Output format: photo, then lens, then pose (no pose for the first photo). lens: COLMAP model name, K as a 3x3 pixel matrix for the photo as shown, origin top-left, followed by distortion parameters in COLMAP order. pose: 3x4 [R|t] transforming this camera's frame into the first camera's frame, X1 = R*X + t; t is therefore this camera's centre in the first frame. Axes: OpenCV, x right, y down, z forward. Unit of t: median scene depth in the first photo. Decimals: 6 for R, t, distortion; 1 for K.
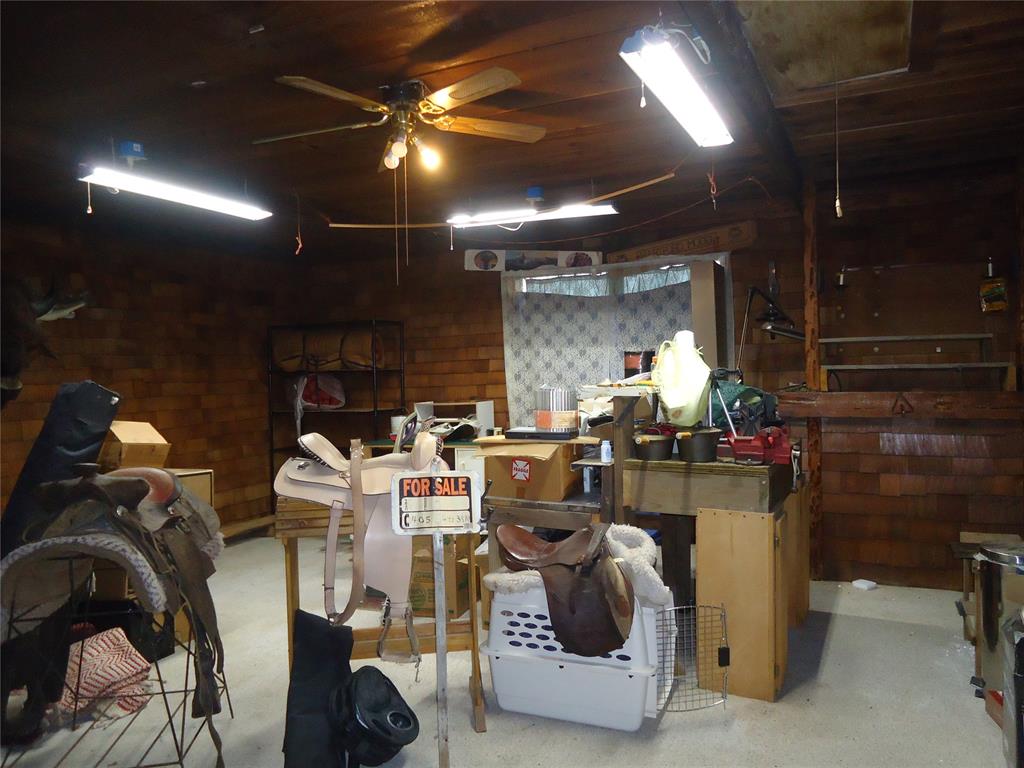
lens RADIAL K [[744.0, 0, 510.4], [0, 744.0, 380.5], [0, 0, 1]] dist [-0.009514, 0.002552]
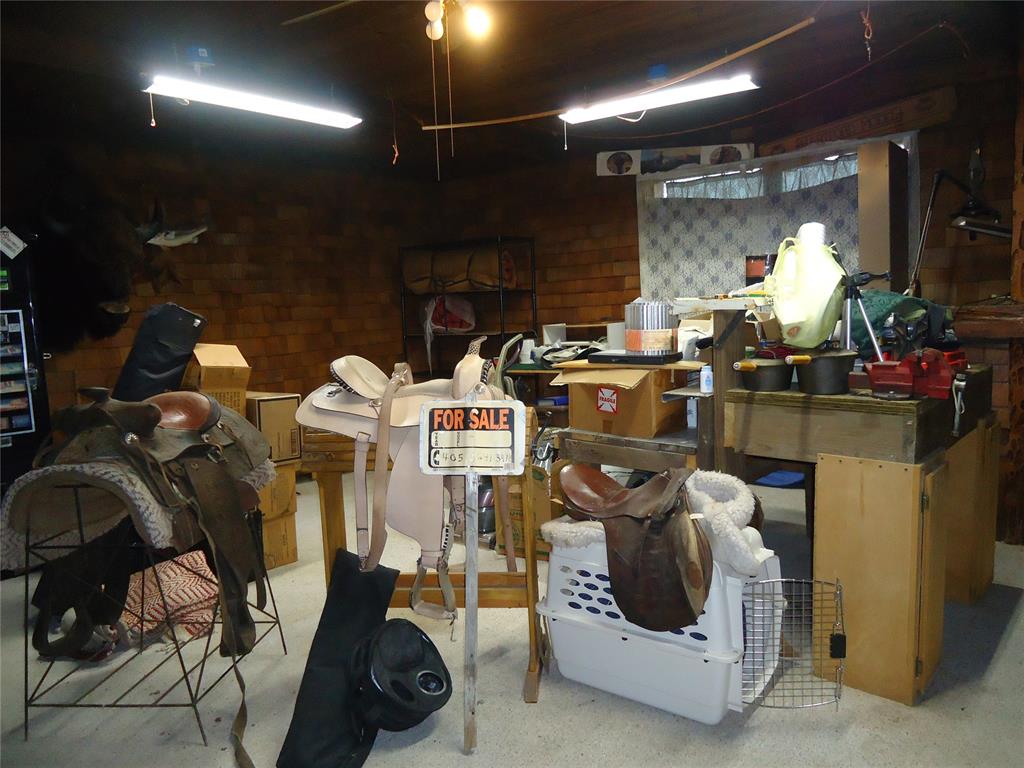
lens RADIAL K [[744.0, 0, 510.4], [0, 744.0, 380.5], [0, 0, 1]] dist [-0.009514, 0.002552]
pose [[0.968083, 0.010136, -0.250425, 0.133787], [0.014856, 0.995104, 0.097708, 0.015652], [0.250189, -0.098310, 0.963193, 0.180317]]
